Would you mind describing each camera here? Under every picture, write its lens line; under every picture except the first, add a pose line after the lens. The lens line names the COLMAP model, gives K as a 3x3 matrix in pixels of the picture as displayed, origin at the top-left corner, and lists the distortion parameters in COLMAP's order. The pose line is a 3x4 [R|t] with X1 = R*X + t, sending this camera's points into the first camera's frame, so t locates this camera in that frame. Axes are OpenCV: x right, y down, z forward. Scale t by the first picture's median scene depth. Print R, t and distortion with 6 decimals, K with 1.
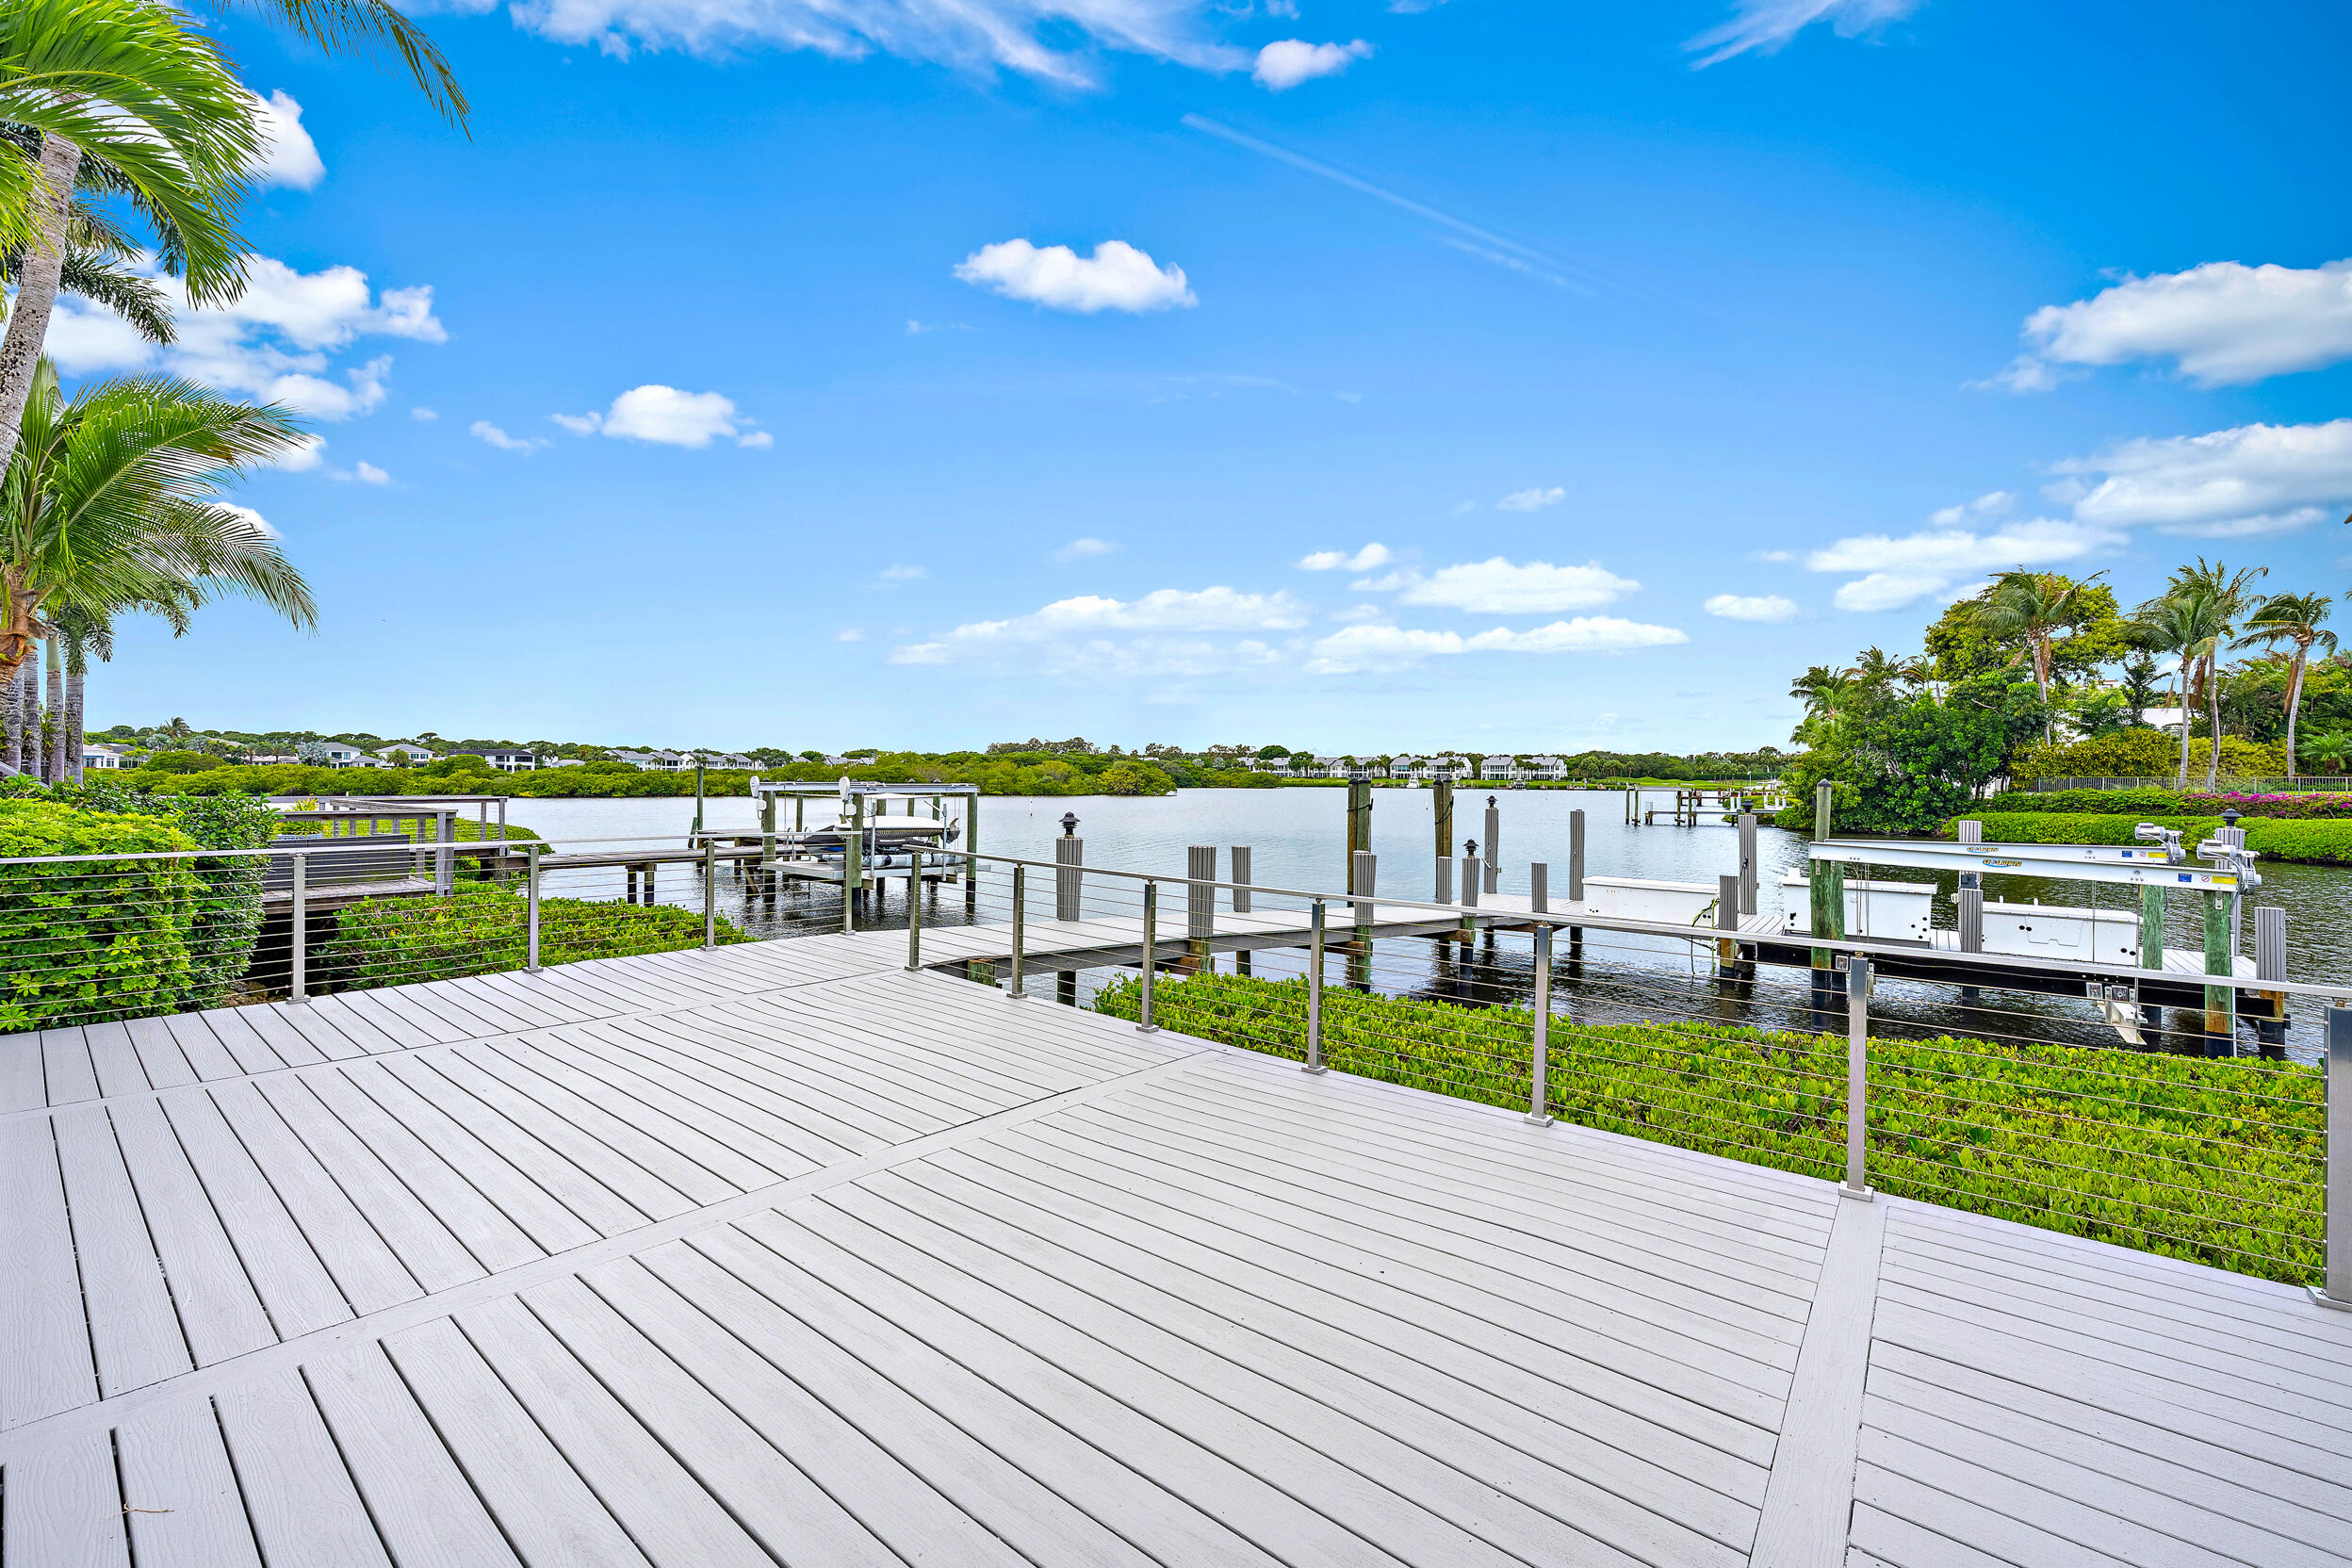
lens RADIAL K [[950.5, 0, 1180.7], [0, 950.5, 765.9], [0, 0, 1]] dist [-0.001948, -0.000021]
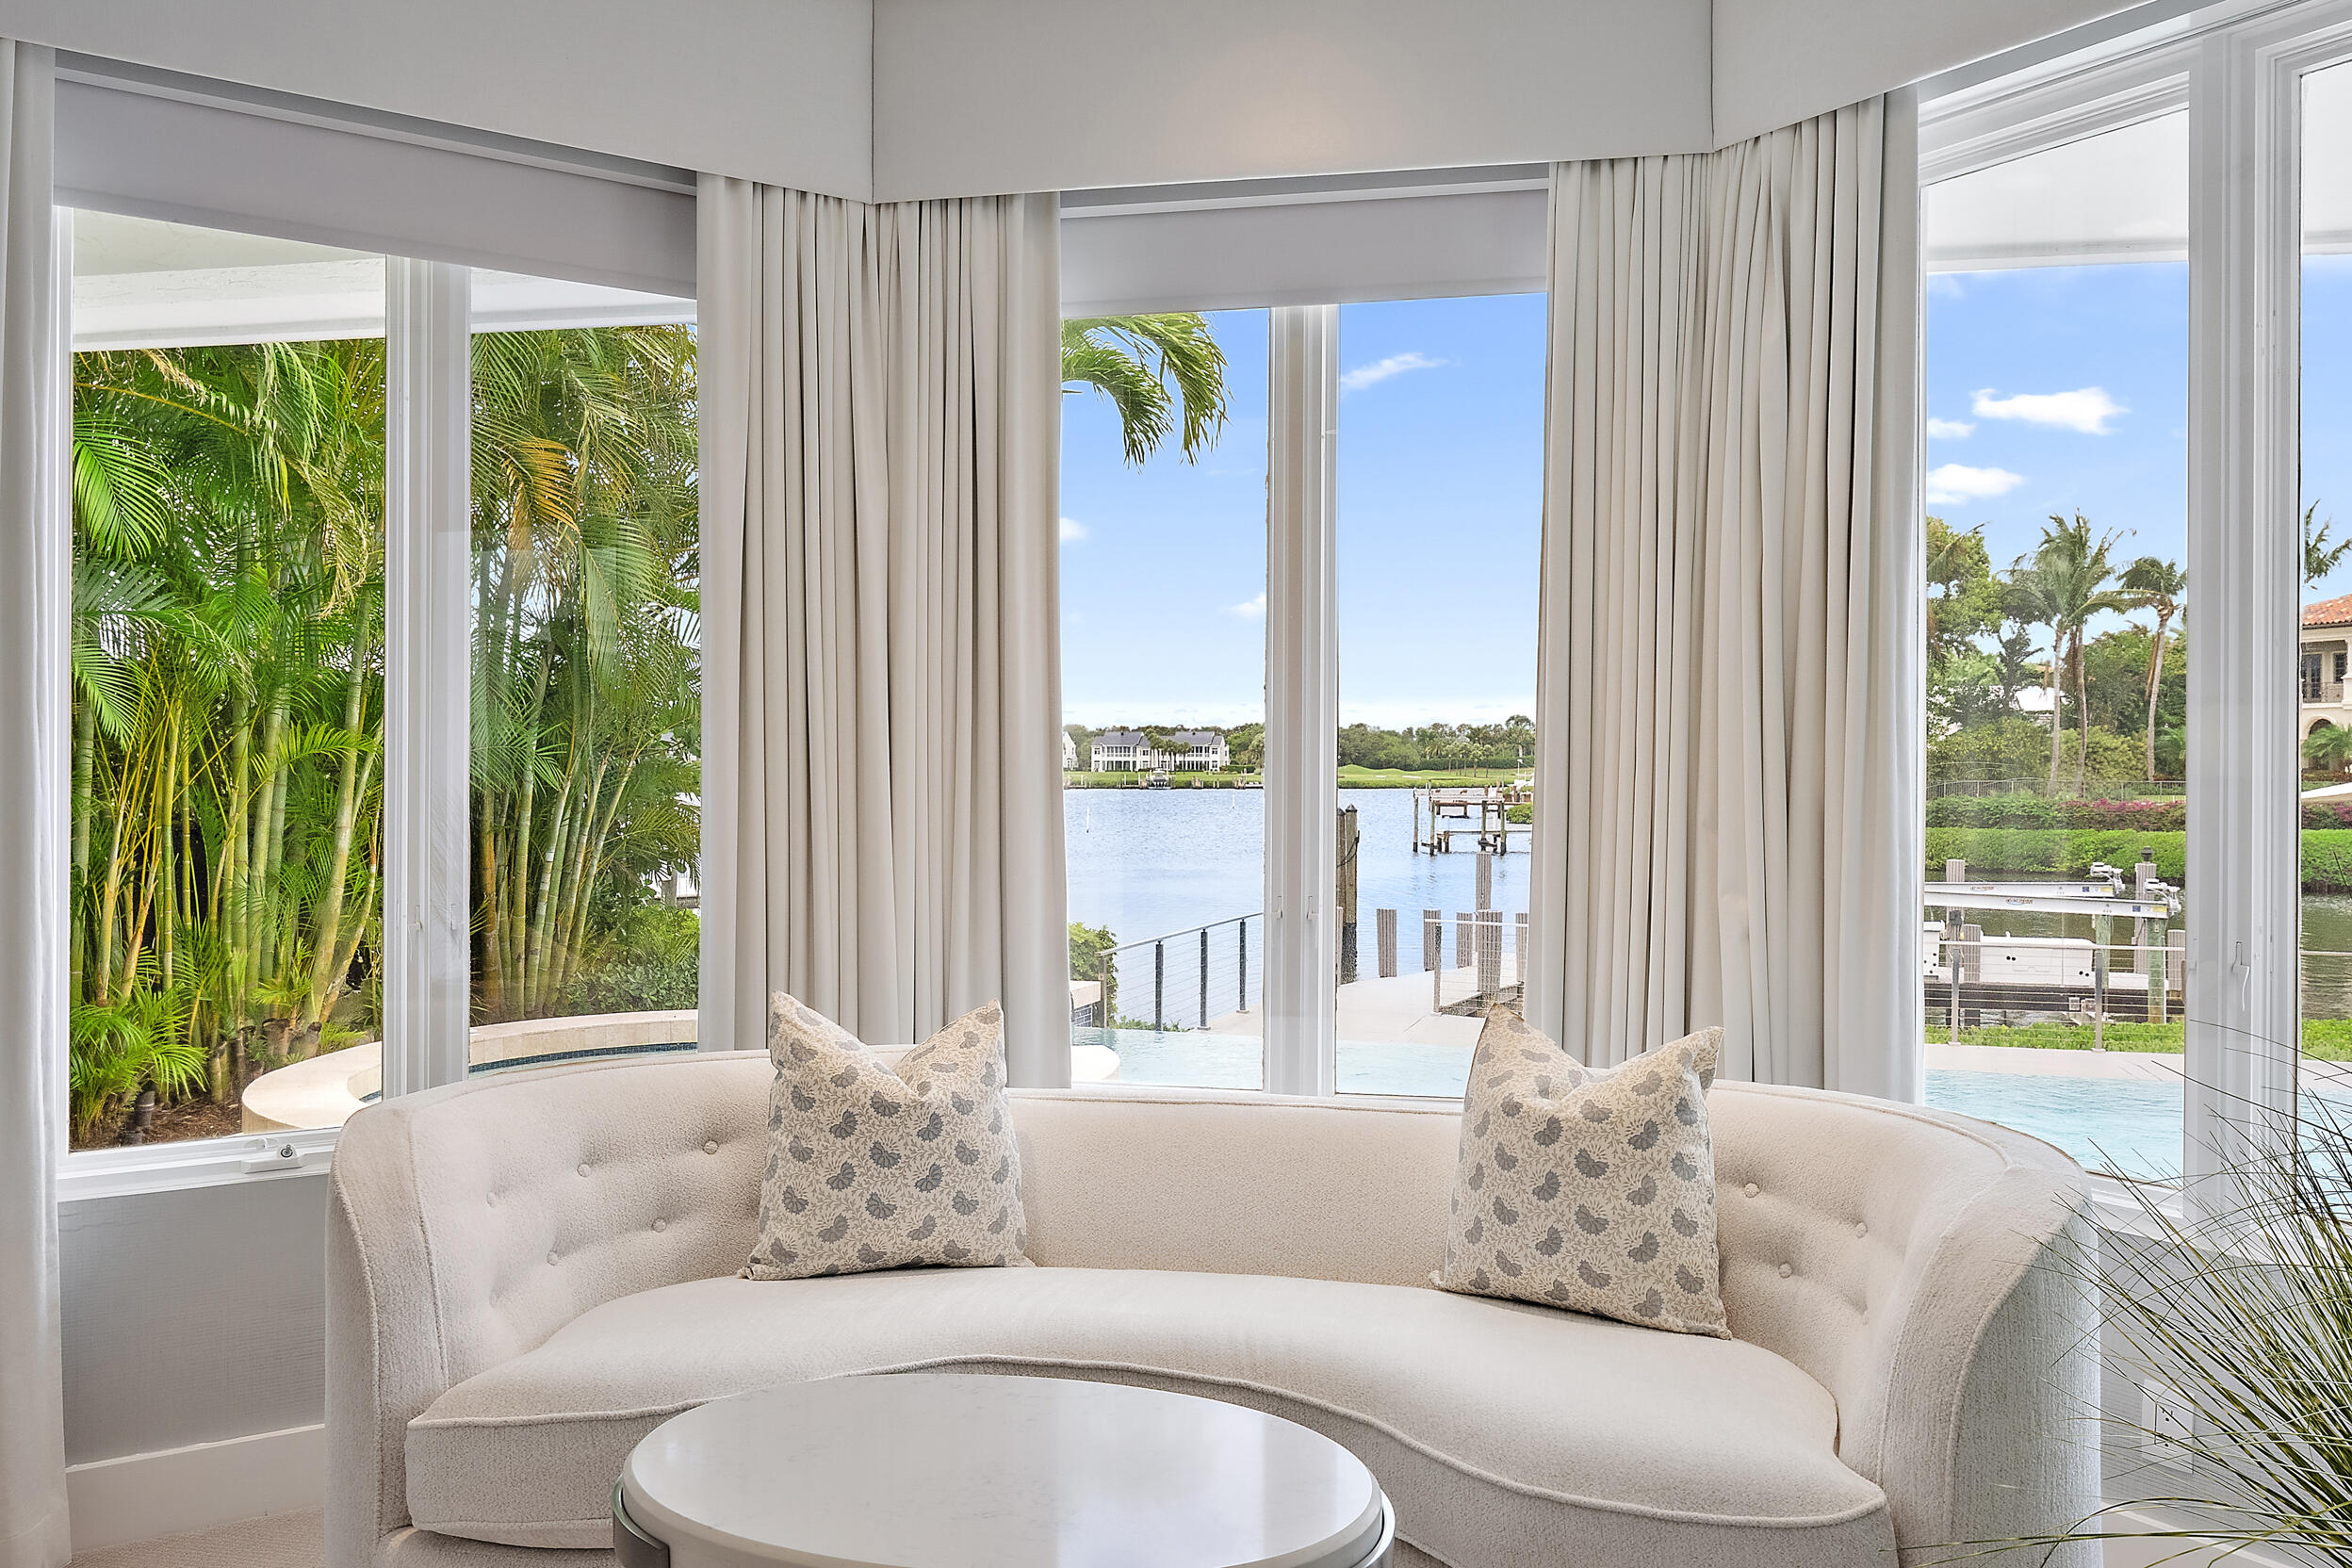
lens RADIAL K [[1784.2, 0, 1176.0], [0, 1784.2, 784.0], [0, 0, 1]] dist [0.034218, -0.100617]
pose [[0.931424, -0.008698, 0.363833, -0.146297], [0.000218, 0.999728, 0.023342, -0.015281], [-0.363937, -0.021662, 0.931172, -0.110378]]
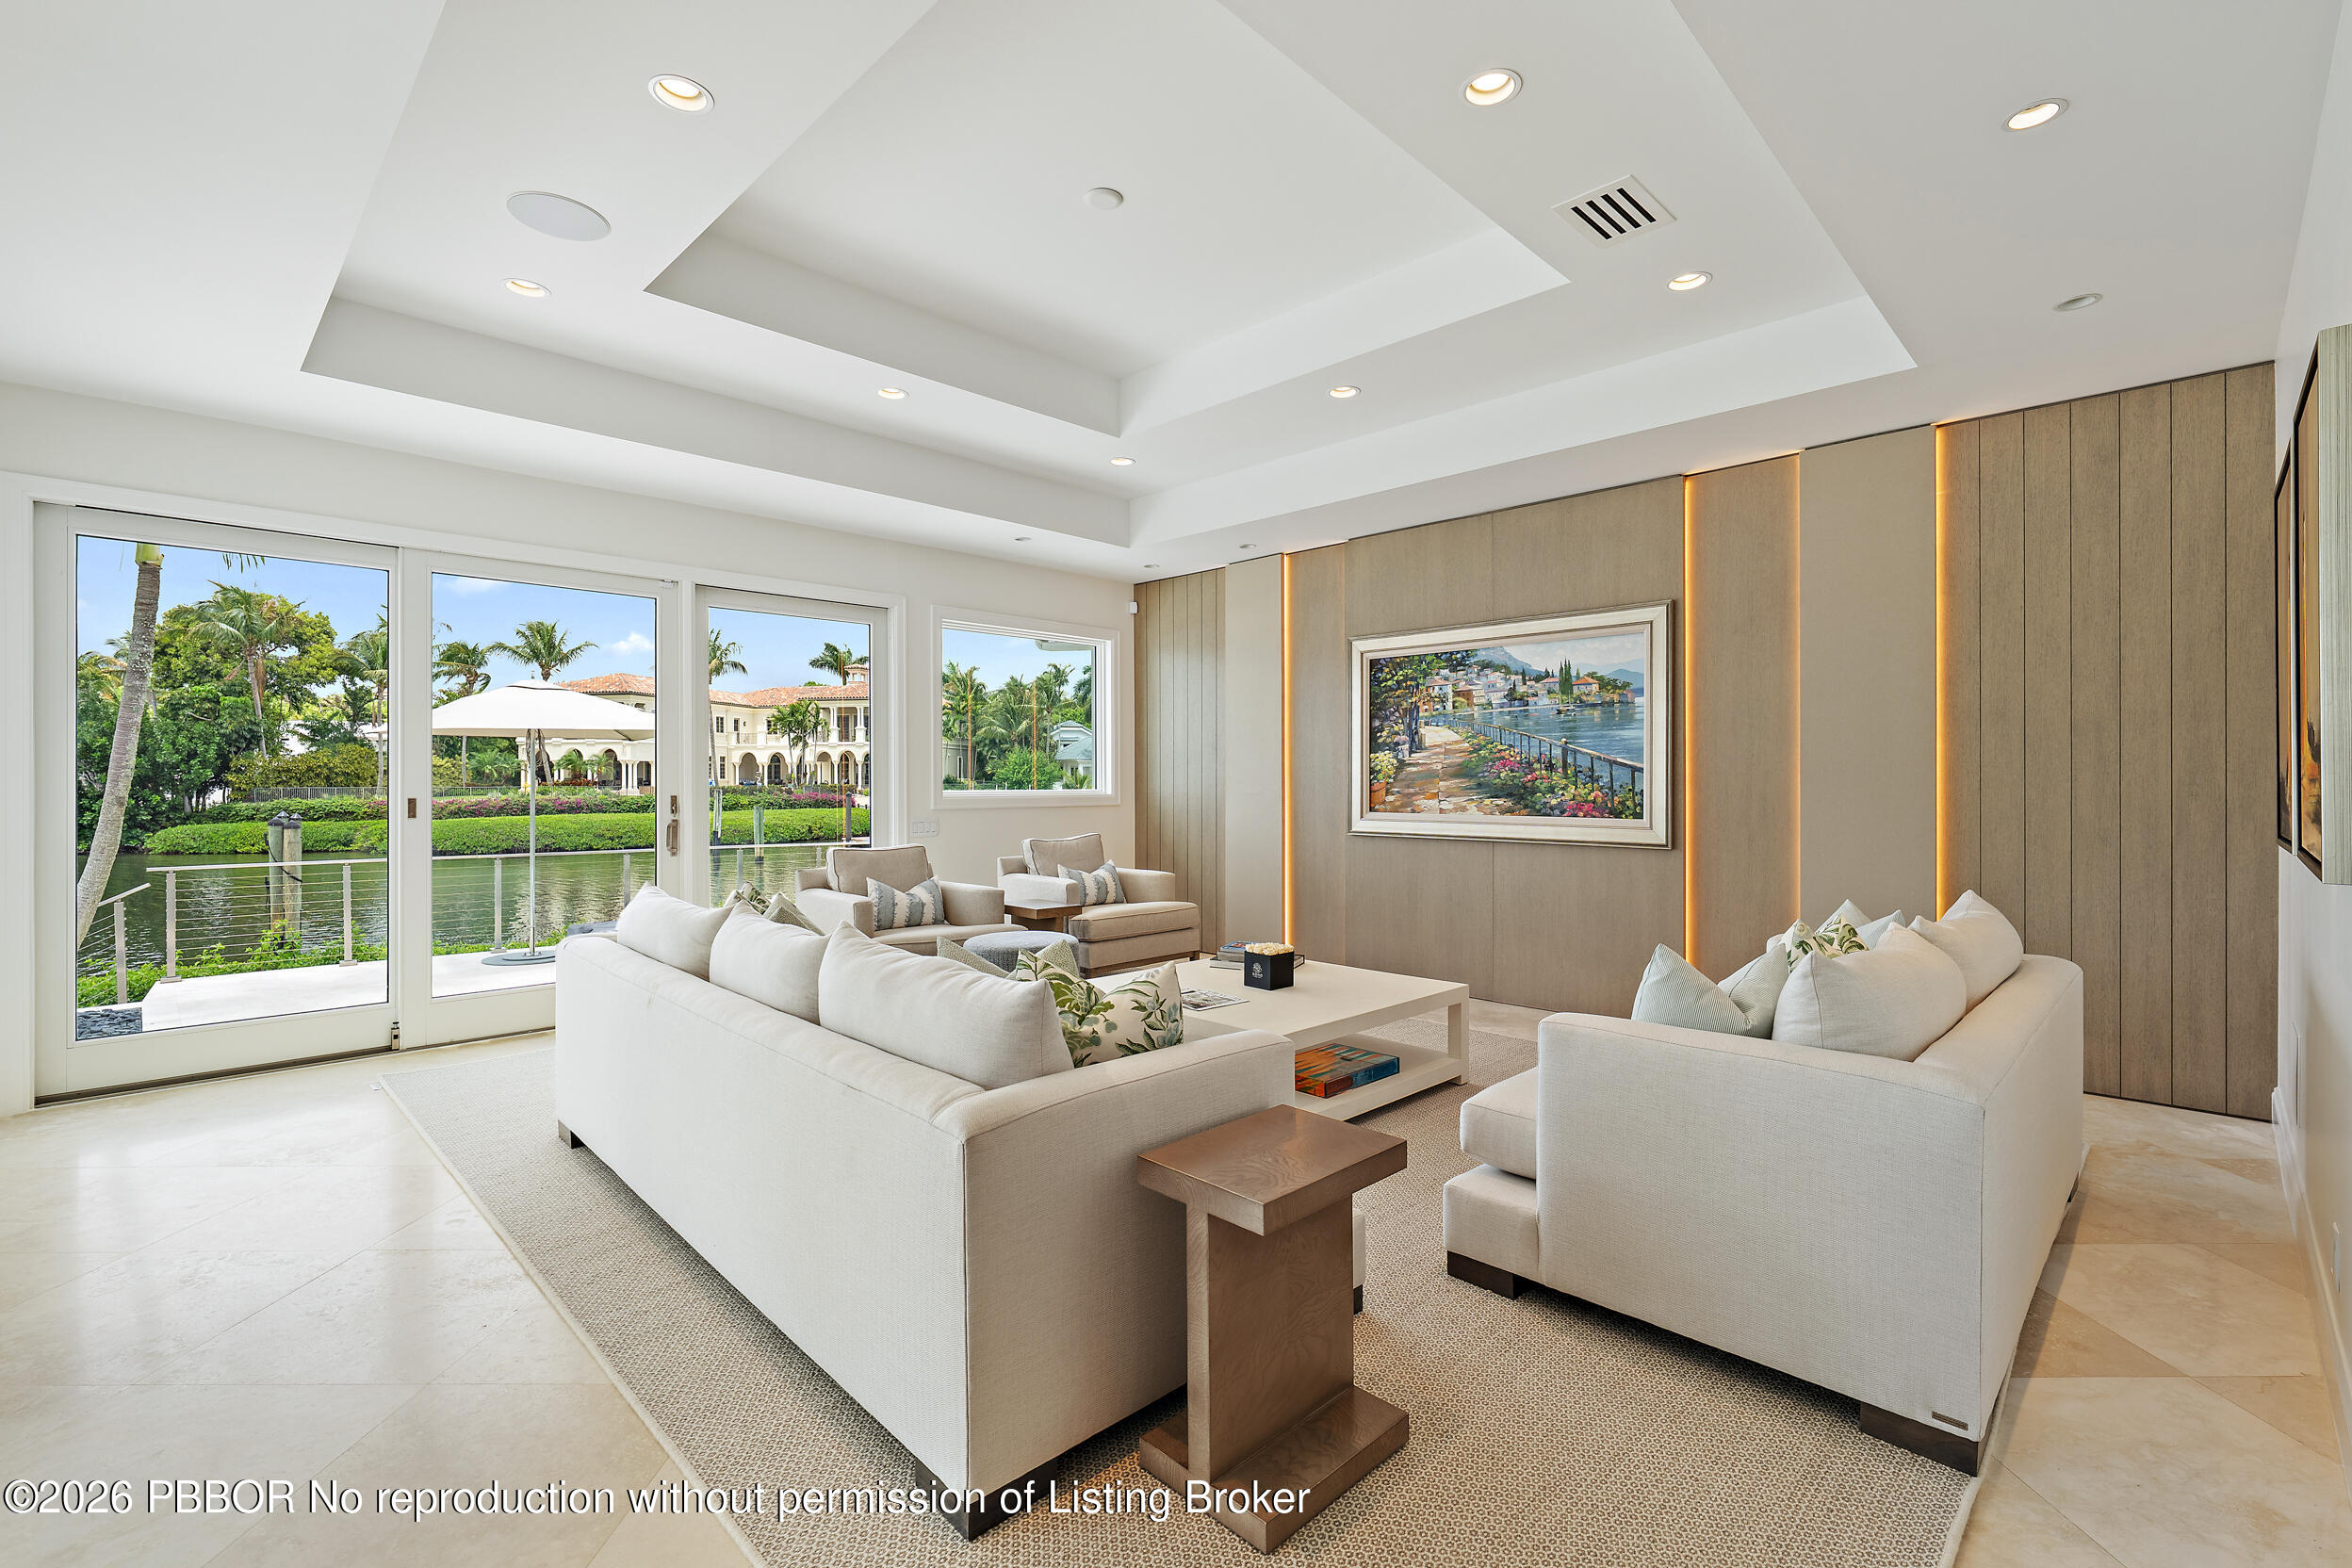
lens RADIAL K [[1032.8, 0, 1177.5], [0, 1032.8, 775.0], [0, 0, 1]] dist [0.001017, 0.000711]
pose [[0.201471, -0.005163, 0.979481, -0.009596], [-0.008334, 0.999941, 0.006985, -0.015122], [-0.979459, -0.009571, 0.201416, -0.183815]]
